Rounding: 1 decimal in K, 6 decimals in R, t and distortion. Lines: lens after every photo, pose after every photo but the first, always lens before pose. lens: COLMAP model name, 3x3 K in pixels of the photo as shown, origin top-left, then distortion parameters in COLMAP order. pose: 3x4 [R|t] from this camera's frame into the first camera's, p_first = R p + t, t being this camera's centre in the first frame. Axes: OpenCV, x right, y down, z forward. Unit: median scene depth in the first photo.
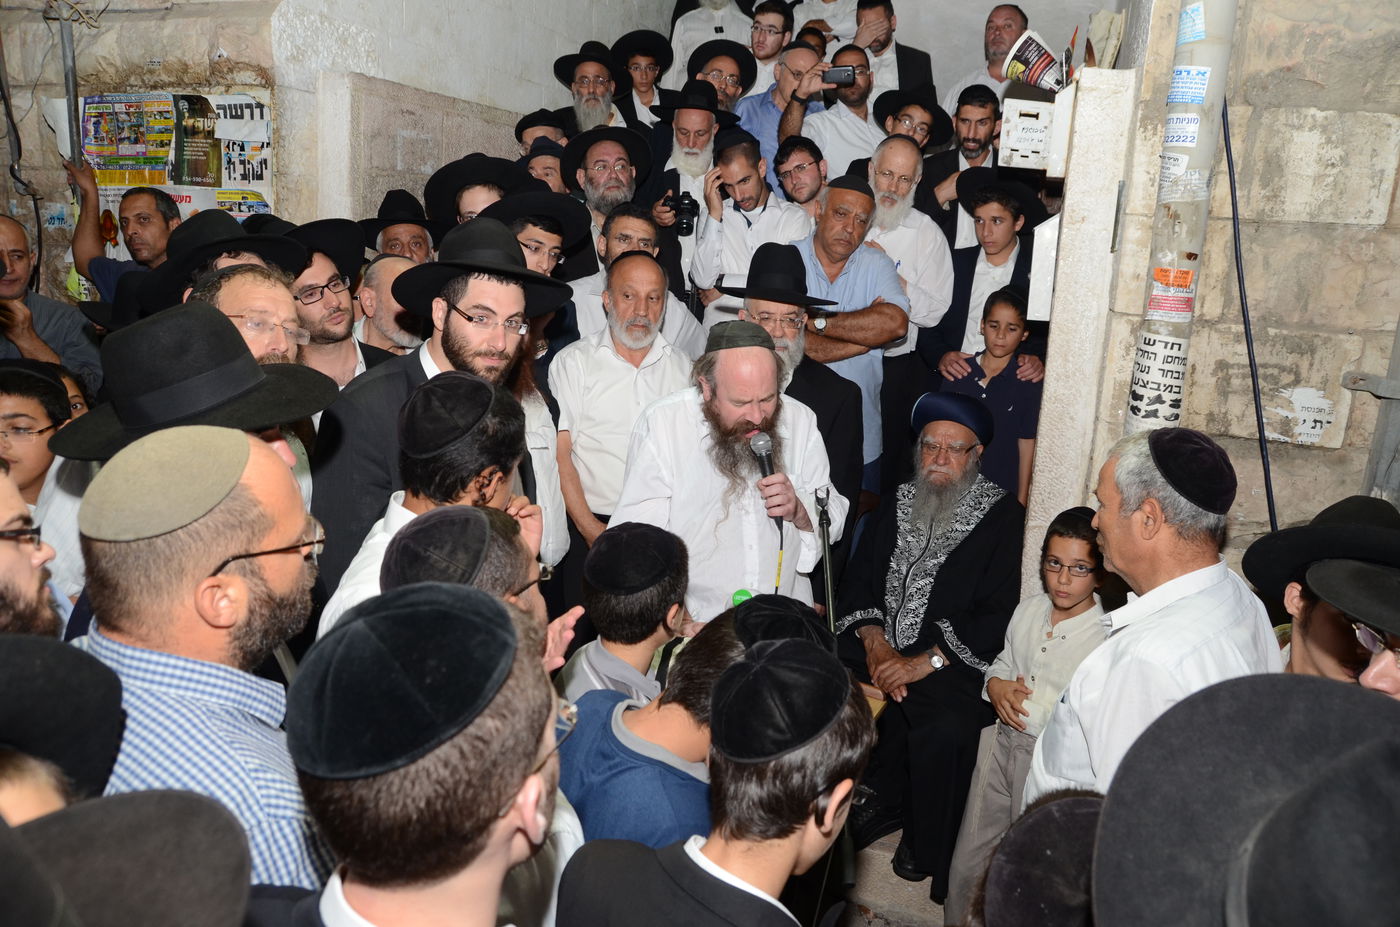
lens RADIAL K [[1028.7, 0, 688.1], [0, 1028.7, 463.9], [0, 0, 1]] dist [-0.135788, 0.119059]
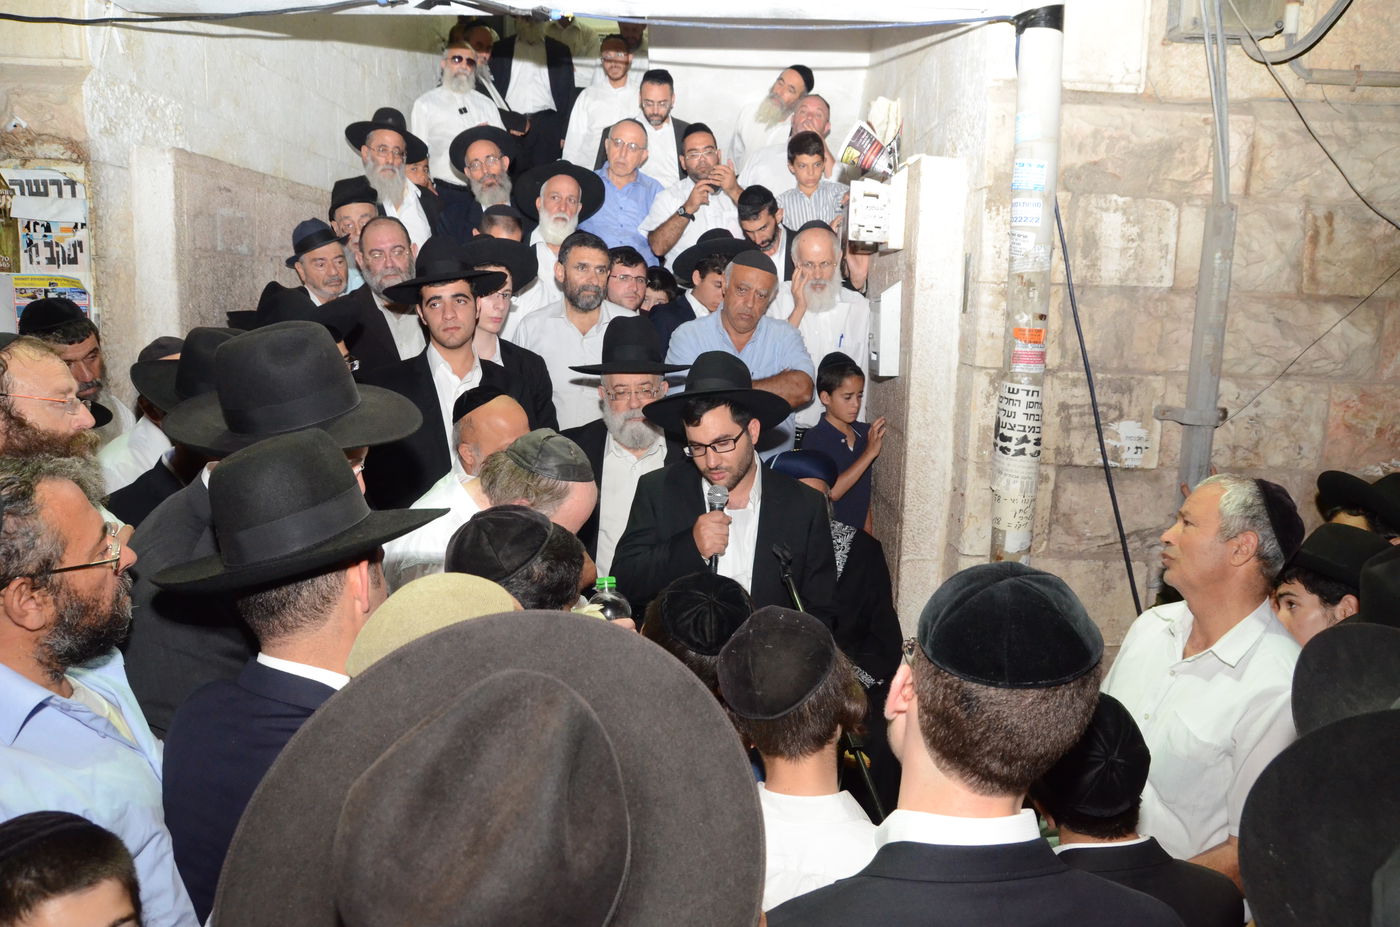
lens RADIAL K [[1028.7, 0, 695.4], [0, 1028.7, 458.8], [0, 0, 1]] dist [-0.135788, 0.119059]
pose [[0.948755, -0.075081, 0.306963, -0.244194], [0.093506, 0.994567, -0.045743, -0.022619], [-0.301860, 0.072102, 0.950622, -0.002600]]
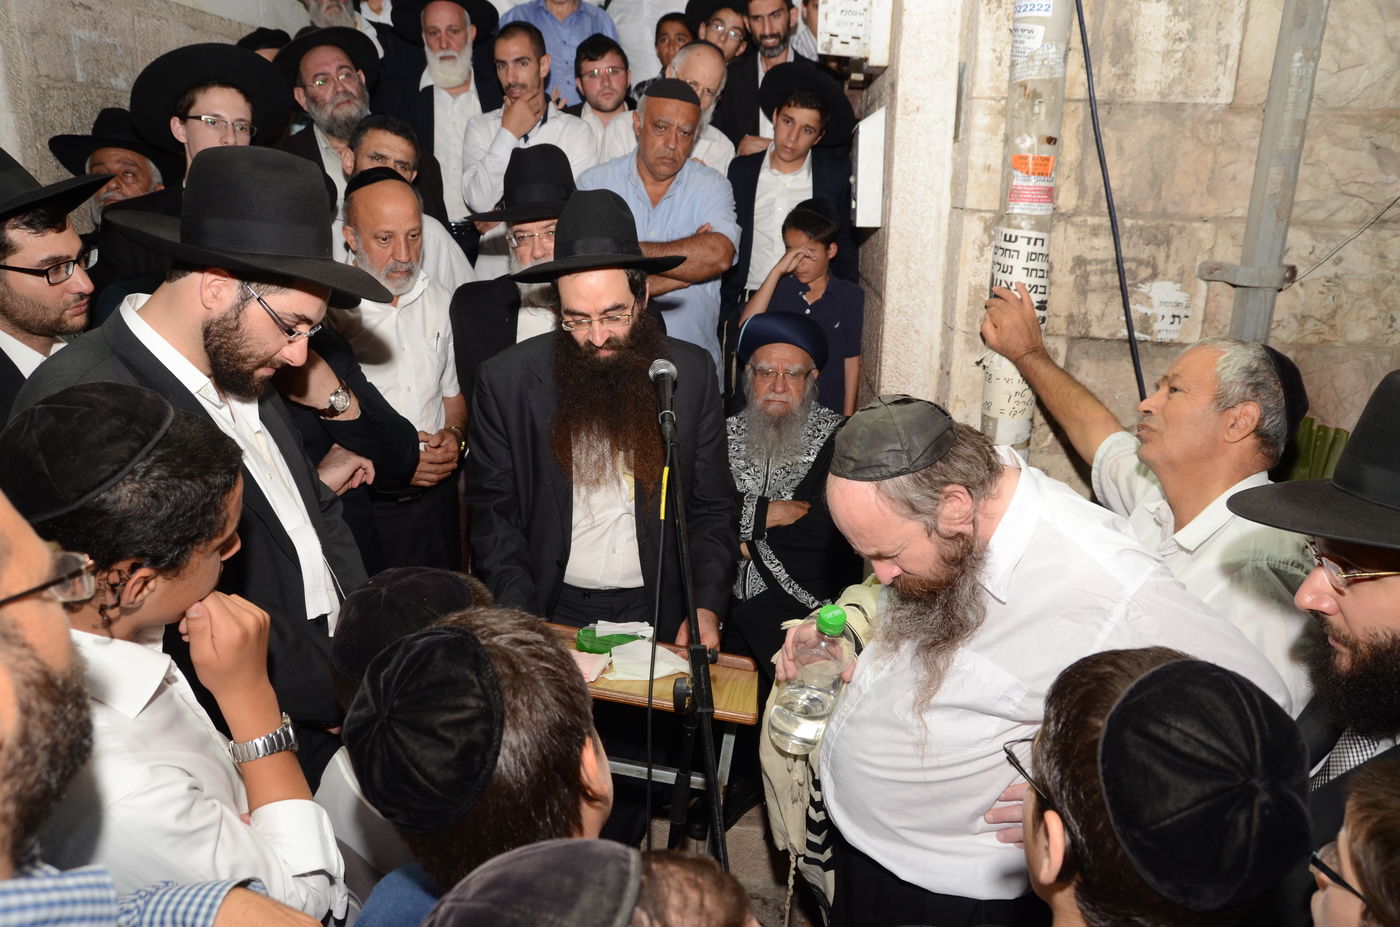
lens RADIAL K [[1028.7, 0, 695.0], [0, 1028.7, 463.5], [0, 0, 1]] dist [-0.135788, 0.119059]
pose [[0.966662, -0.095180, 0.237710, -0.046961], [0.083164, 0.994722, 0.060099, 0.001276], [-0.242175, -0.038326, 0.969475, 0.171317]]
